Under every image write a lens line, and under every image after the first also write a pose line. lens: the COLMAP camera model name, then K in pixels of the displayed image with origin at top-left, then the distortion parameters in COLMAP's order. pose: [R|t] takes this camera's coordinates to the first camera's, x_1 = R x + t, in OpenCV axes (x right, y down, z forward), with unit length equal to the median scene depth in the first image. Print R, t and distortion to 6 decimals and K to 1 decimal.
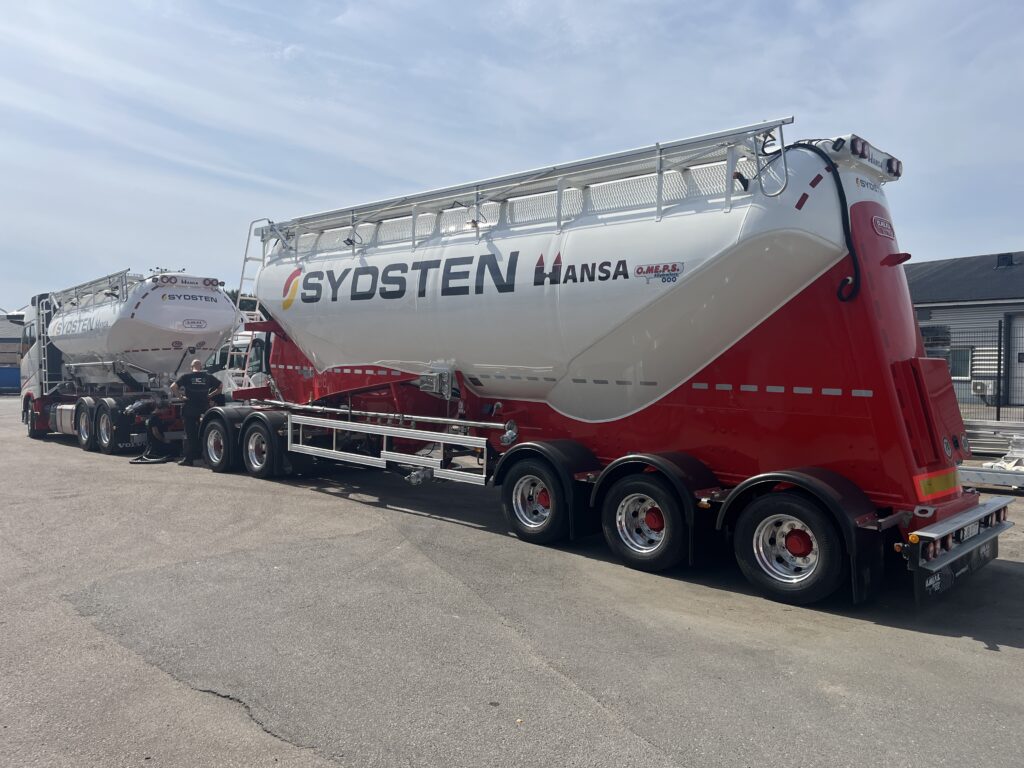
lens RADIAL K [[794.2, 0, 517.5], [0, 794.2, 389.8], [0, 0, 1]] dist [0.039694, -0.059961]
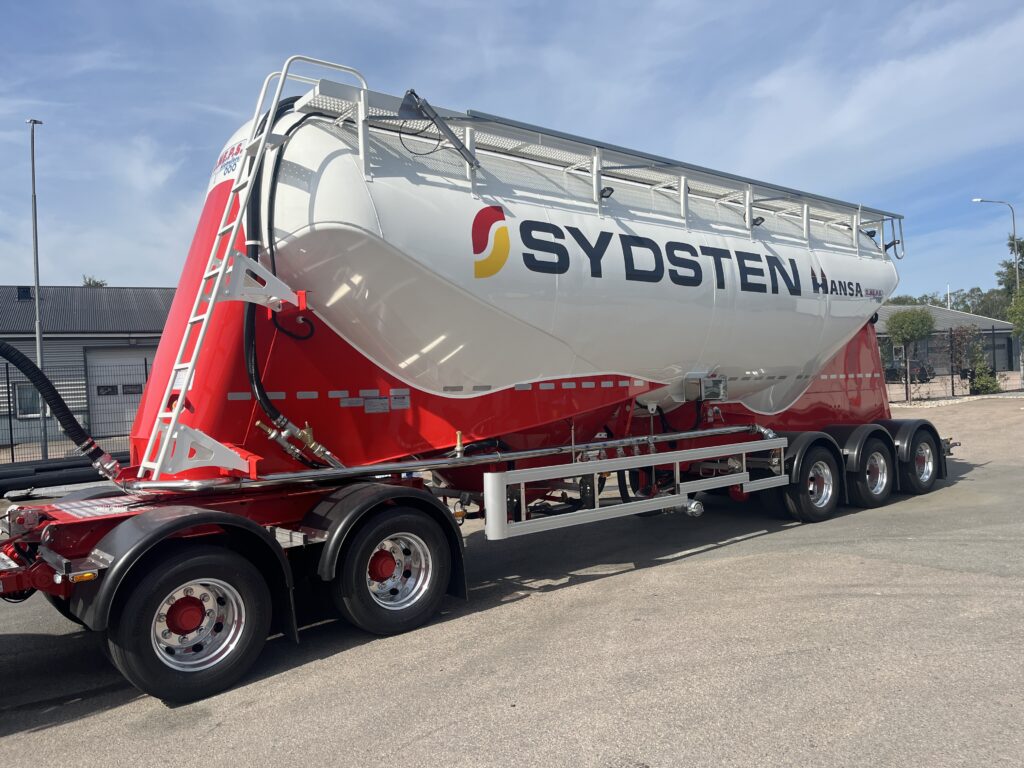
lens RADIAL K [[794.2, 0, 511.2], [0, 794.2, 384.5], [0, 0, 1]] dist [0.039694, -0.059961]
pose [[0.112808, -0.015829, 0.993491, -0.957935], [0.081671, 0.996637, 0.006606, -0.036325], [-0.990255, 0.080394, 0.113721, 1.083696]]
